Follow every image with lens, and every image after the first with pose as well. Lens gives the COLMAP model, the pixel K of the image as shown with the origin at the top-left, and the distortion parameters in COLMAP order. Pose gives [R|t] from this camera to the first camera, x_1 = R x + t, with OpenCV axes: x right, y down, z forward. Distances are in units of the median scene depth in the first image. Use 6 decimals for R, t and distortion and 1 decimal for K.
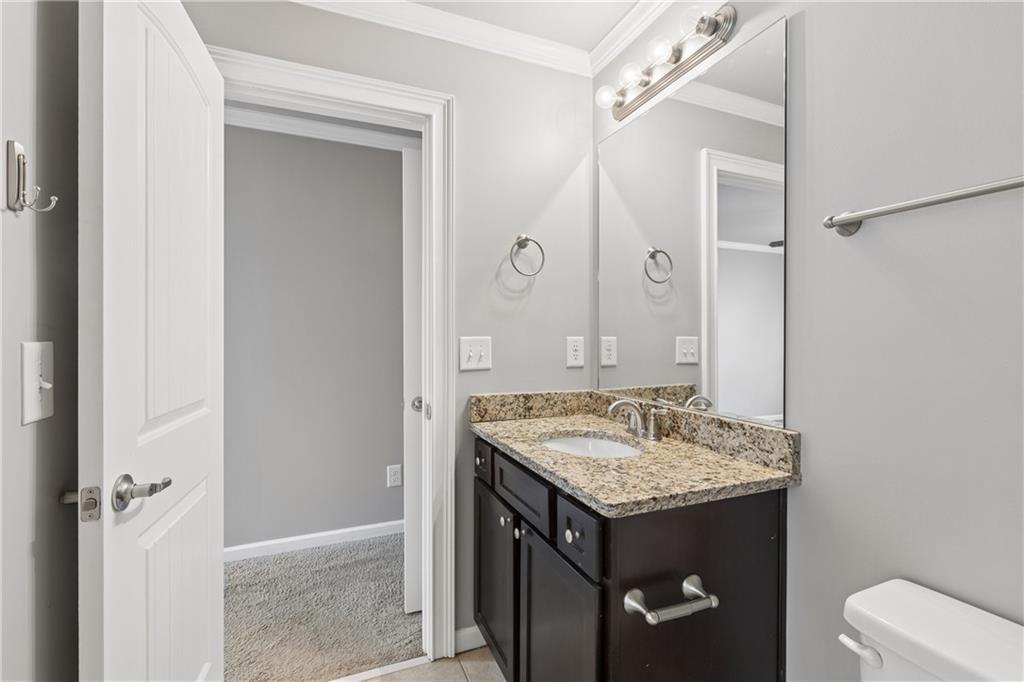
lens RADIAL K [[458.9, 0, 509.3], [0, 458.9, 336.9], [0, 0, 1]] dist [0.004000, -0.000254]
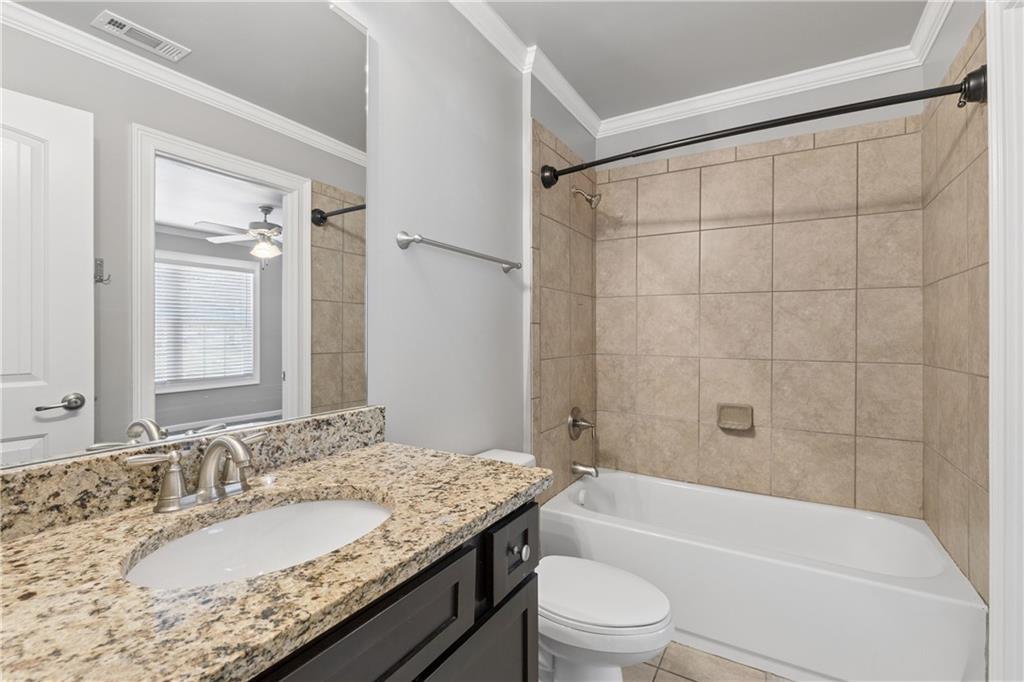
lens RADIAL K [[458.9, 0, 514.8], [0, 458.9, 334.7], [0, 0, 1]] dist [0.004000, -0.000254]
pose [[-0.599868, -0.006760, 0.800070, -0.449157], [-0.001701, 0.999973, 0.007174, 0.018430], [-0.800097, 0.002943, -0.599863, 1.269508]]
